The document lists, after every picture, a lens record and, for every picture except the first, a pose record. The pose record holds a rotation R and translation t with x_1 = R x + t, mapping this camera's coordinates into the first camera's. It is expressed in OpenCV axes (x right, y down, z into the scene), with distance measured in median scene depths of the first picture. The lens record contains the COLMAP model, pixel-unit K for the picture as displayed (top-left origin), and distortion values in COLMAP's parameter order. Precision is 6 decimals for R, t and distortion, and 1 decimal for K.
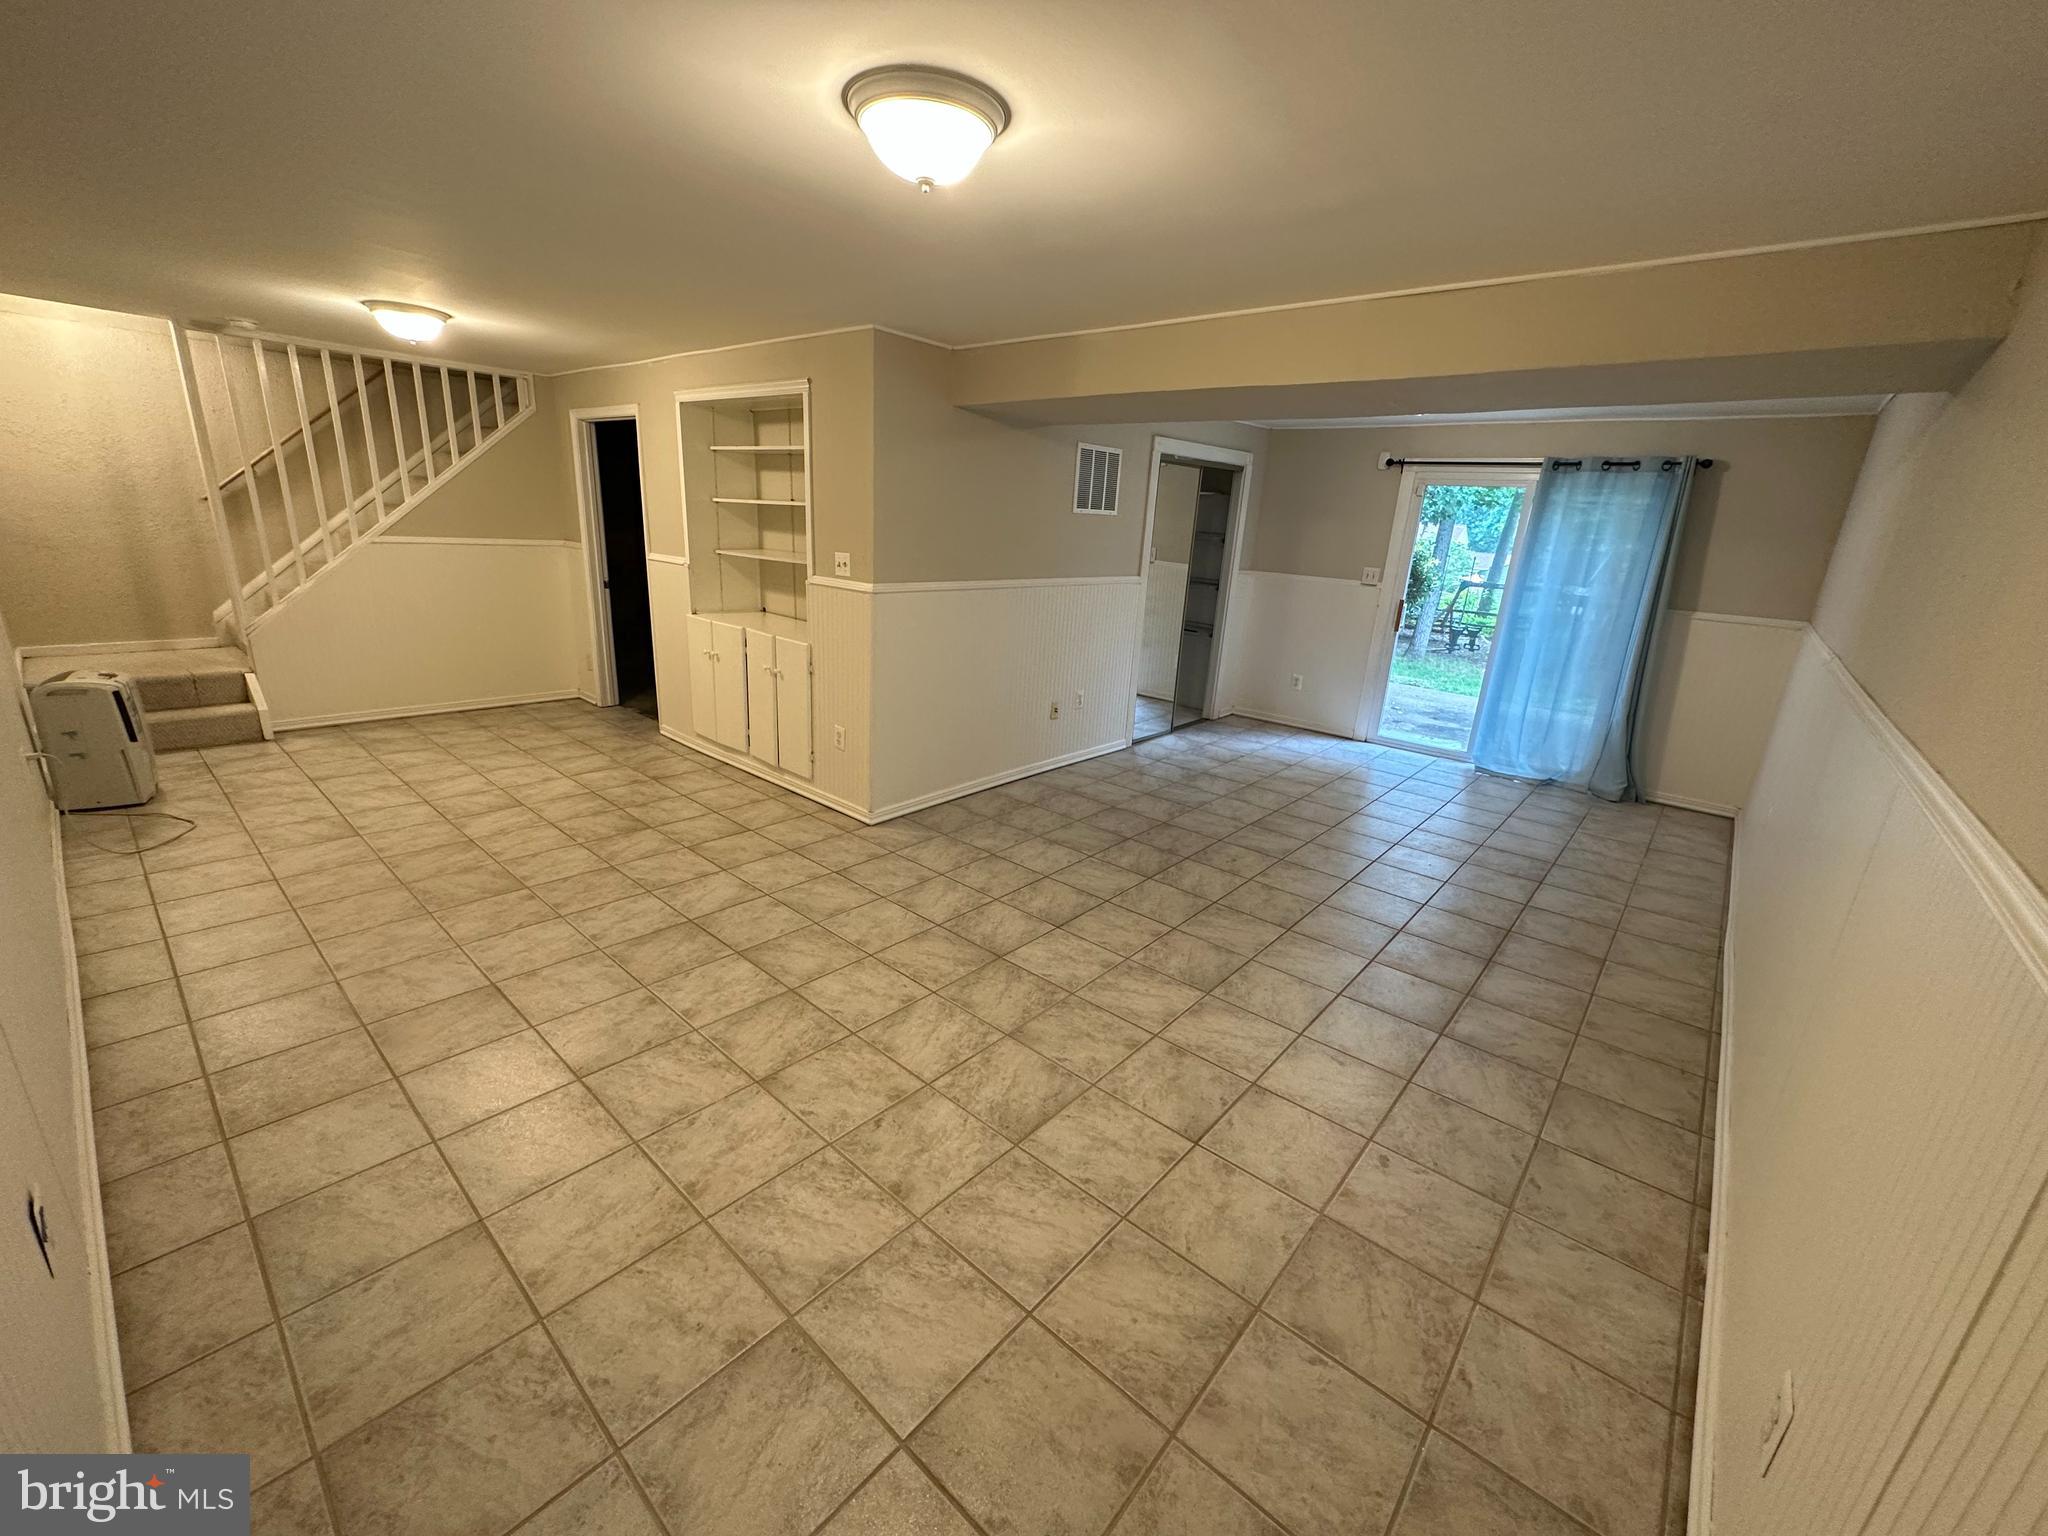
lens RADIAL K [[821.8, 0, 1022.3], [0, 821.8, 767.8], [0, 0, 1]] dist [-0.001128, -0.000704]
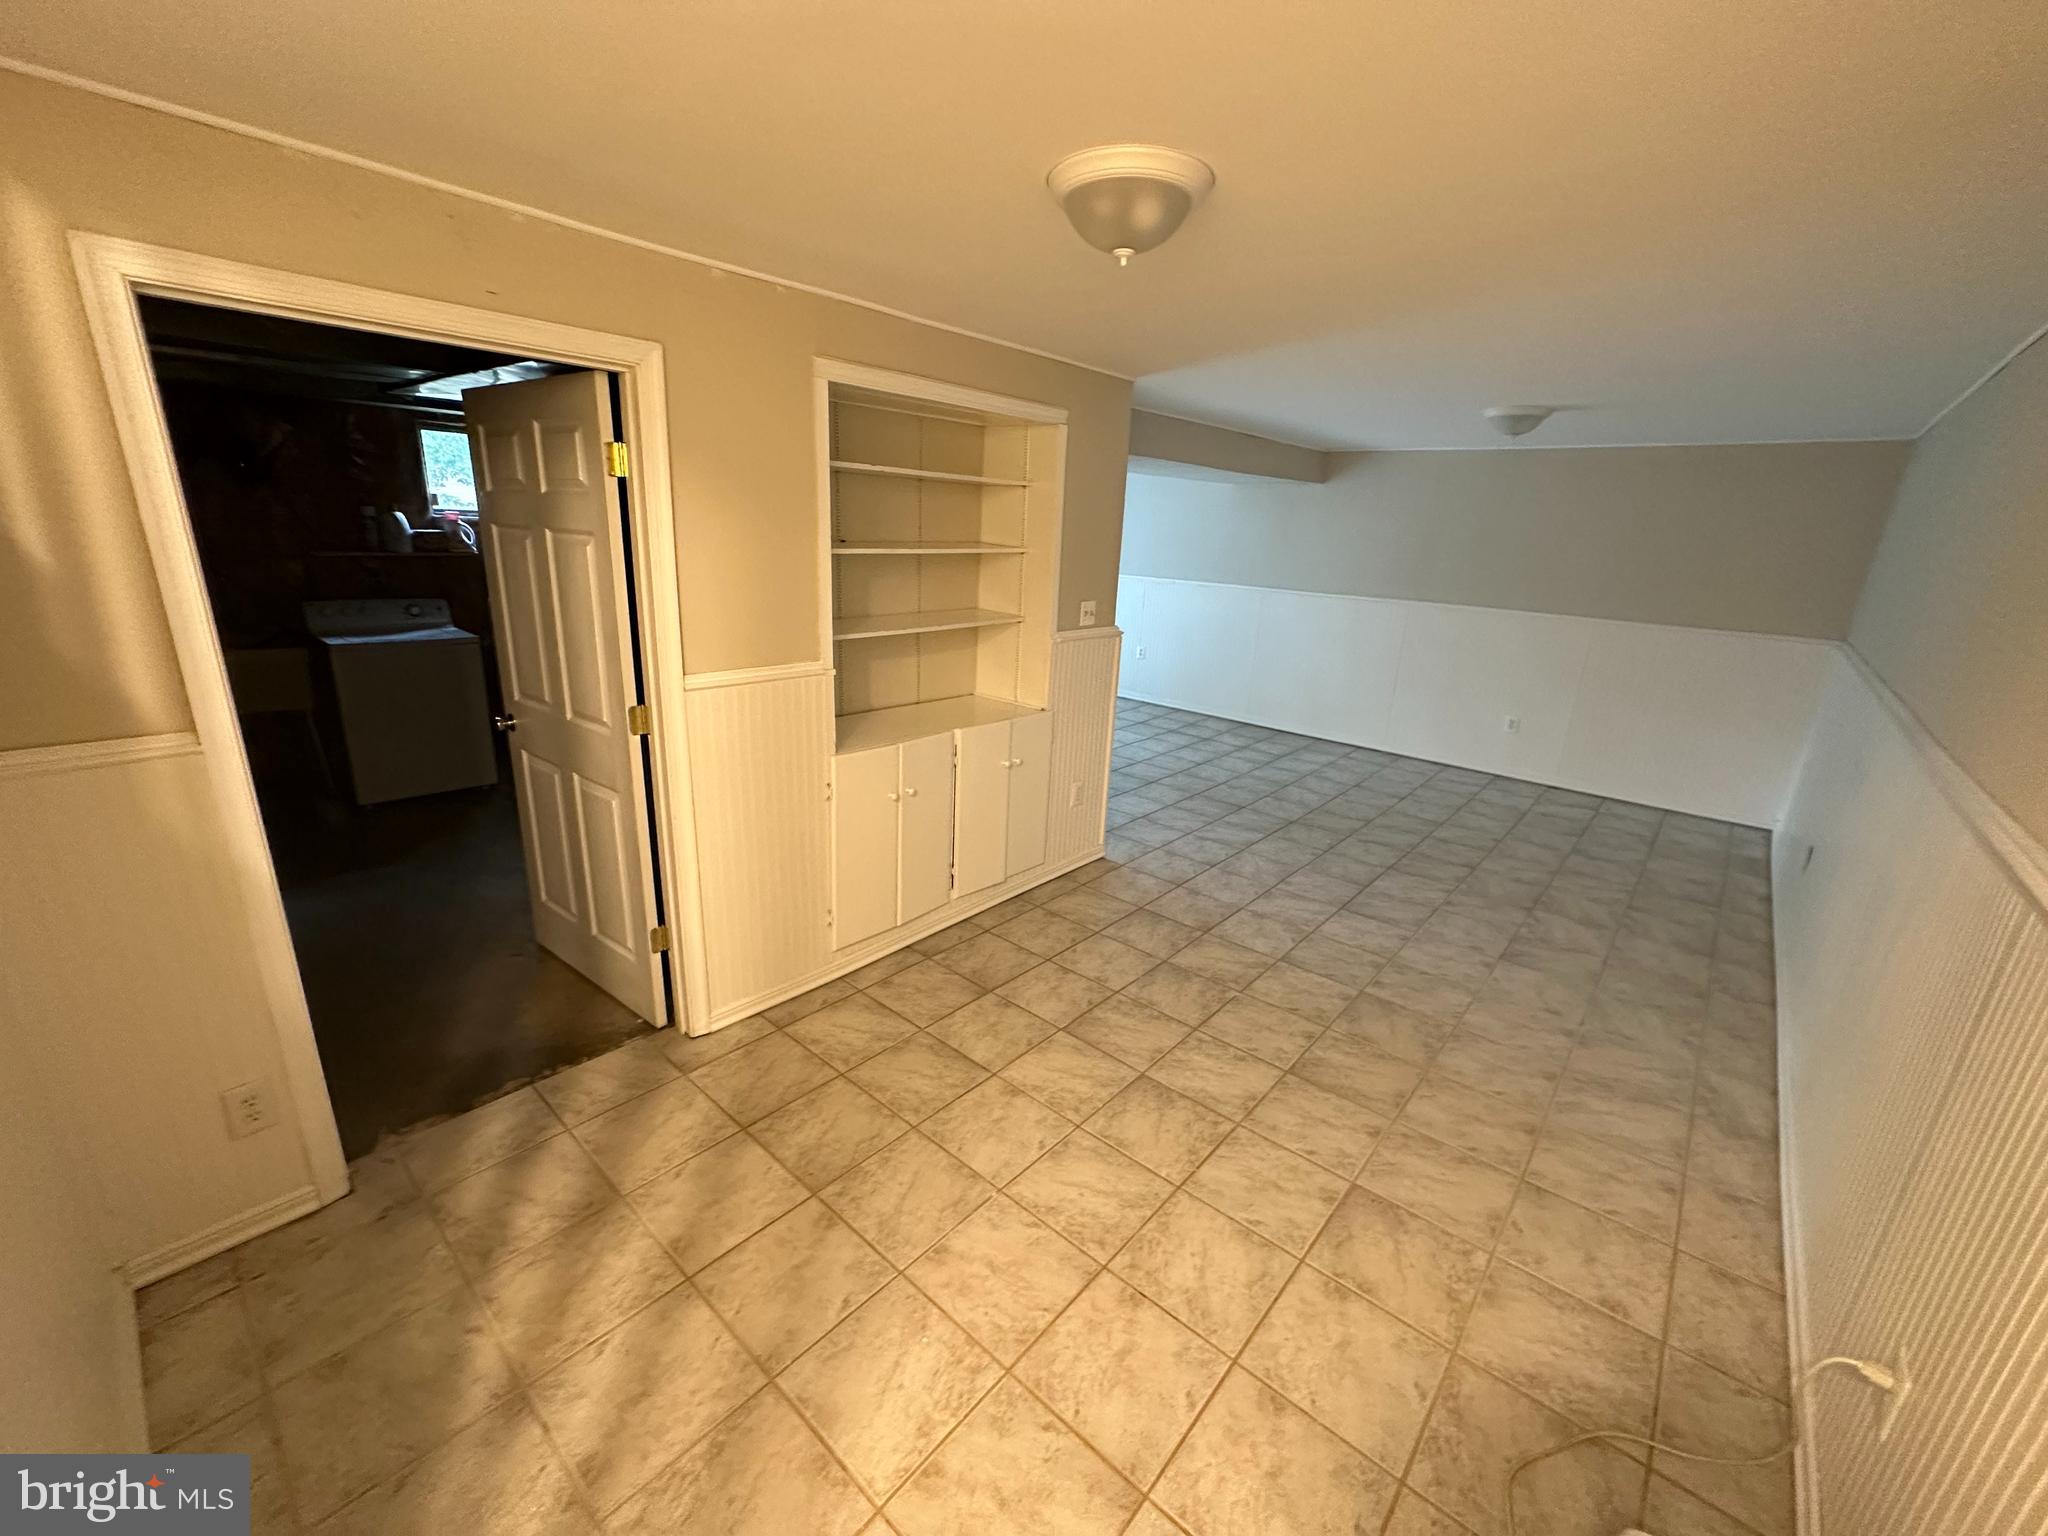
lens RADIAL K [[821.8, 0, 1018.8], [0, 821.8, 772.0], [0, 0, 1]] dist [-0.001128, -0.000704]
pose [[0.006230, -0.345194, 0.938511, -1.267173], [0.250947, 0.909035, 0.332687, -0.449681], [-0.967981, 0.233444, 0.092288, 1.113004]]
